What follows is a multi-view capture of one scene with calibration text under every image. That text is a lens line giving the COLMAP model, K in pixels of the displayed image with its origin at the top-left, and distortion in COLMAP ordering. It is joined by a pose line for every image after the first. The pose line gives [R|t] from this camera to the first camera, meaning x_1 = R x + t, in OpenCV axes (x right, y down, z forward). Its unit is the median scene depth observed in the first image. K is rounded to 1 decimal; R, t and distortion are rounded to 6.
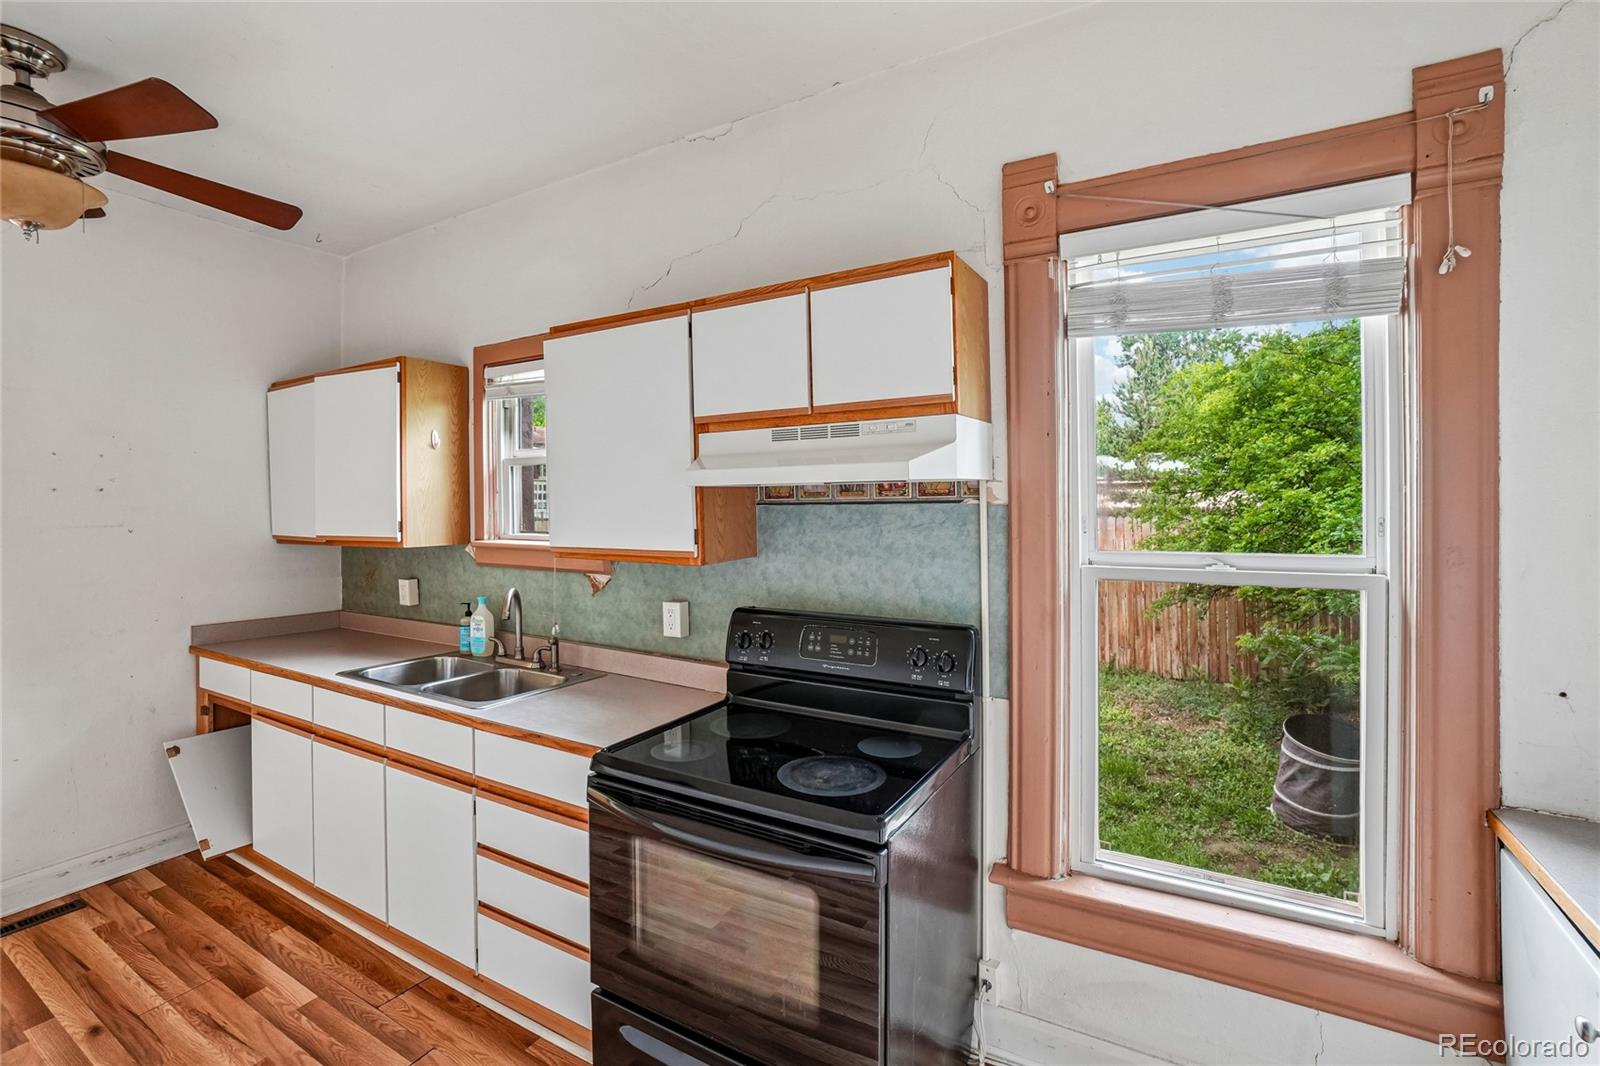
lens RADIAL K [[720.8, 0, 769.2], [0, 720.8, 501.6], [0, 0, 1]] dist [-0.038136, 0.005324]
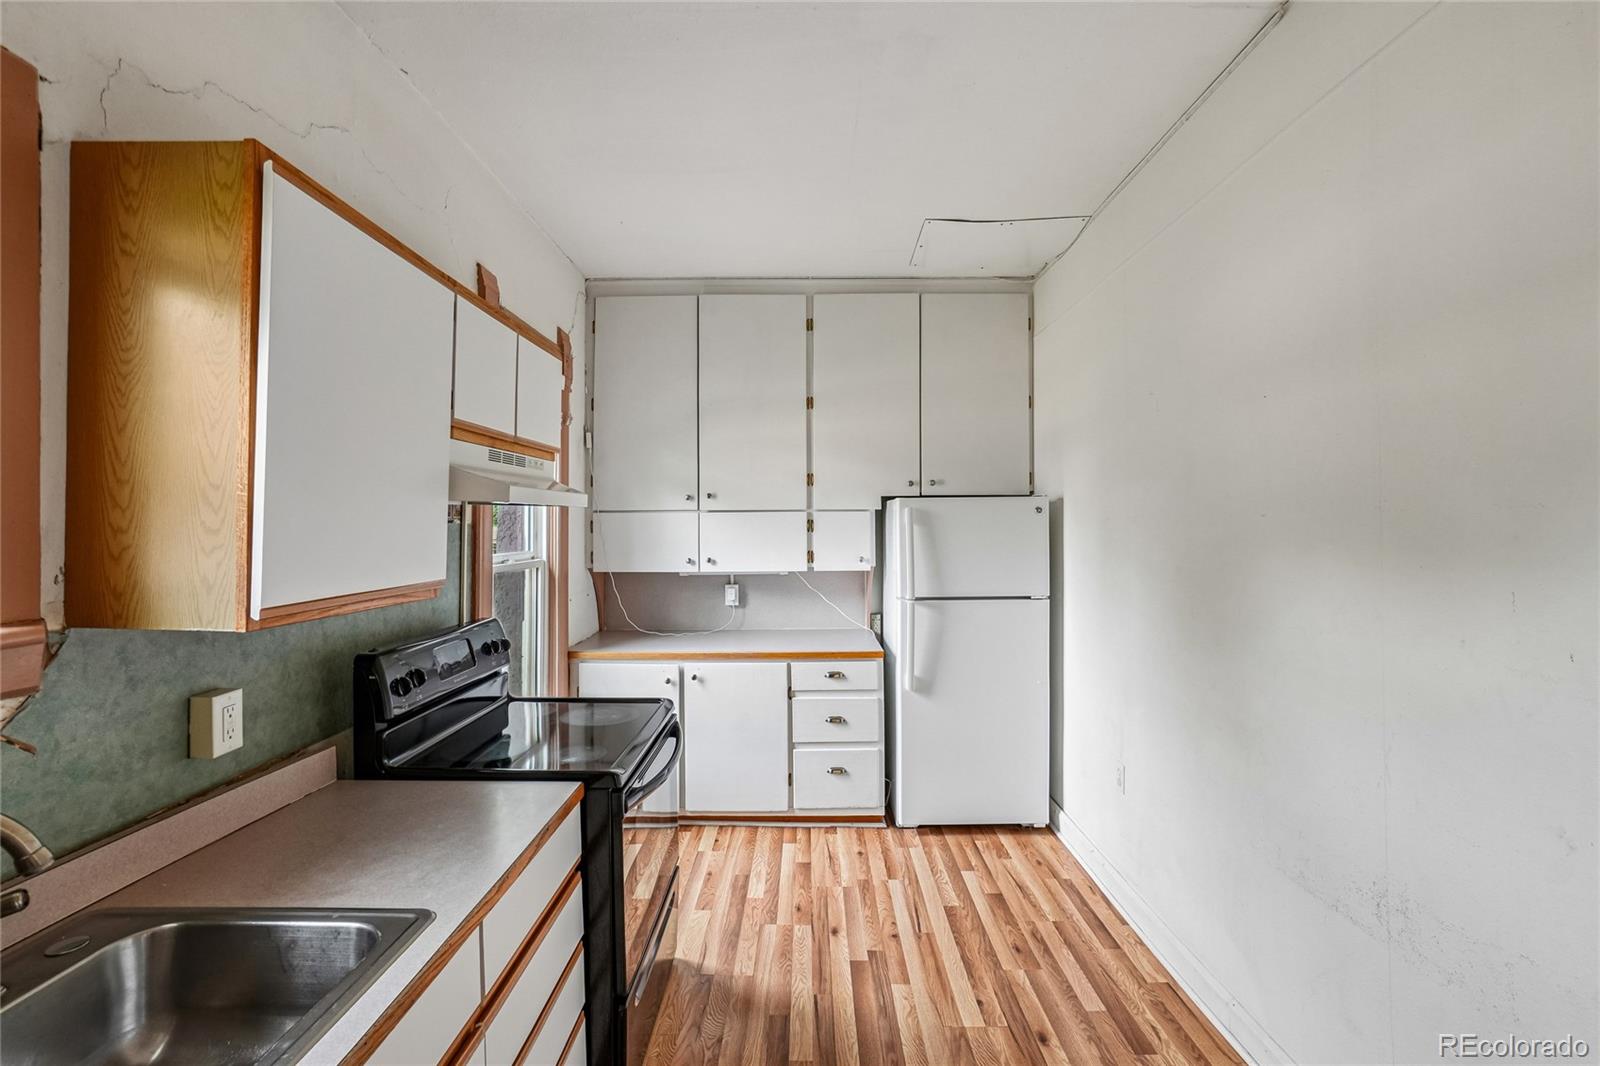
lens RADIAL K [[720.8, 0, 804.7], [0, 720.8, 539.7], [0, 0, 1]] dist [-0.038136, 0.005324]
pose [[-0.522791, -0.012405, 0.852371, -0.901478], [-0.001183, 0.999904, 0.013826, 0.011085], [-0.852460, 0.006219, -0.522755, 0.956544]]
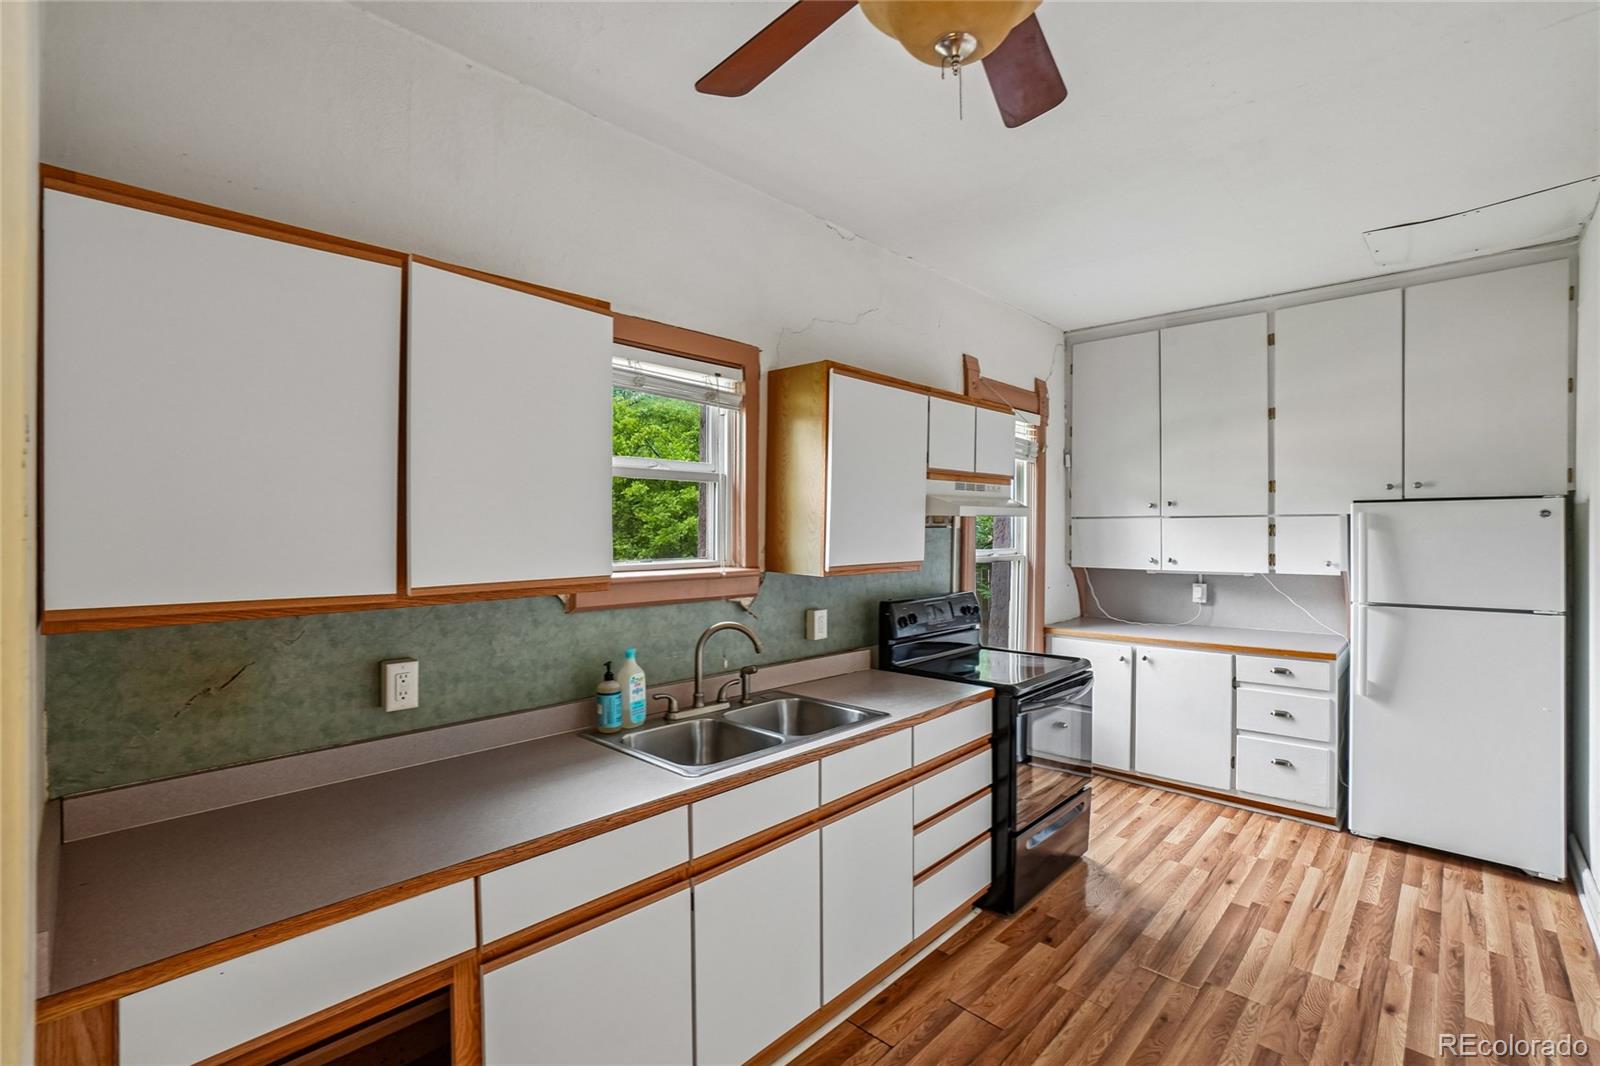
lens RADIAL K [[720.8, 0, 812.6], [0, 720.8, 534.3], [0, 0, 1]] dist [-0.038136, 0.005324]
pose [[0.198401, -0.006040, 0.980102, -1.379382], [-0.007532, 0.999942, 0.007687, 0.006879], [-0.980092, -0.008907, 0.198344, 0.827924]]
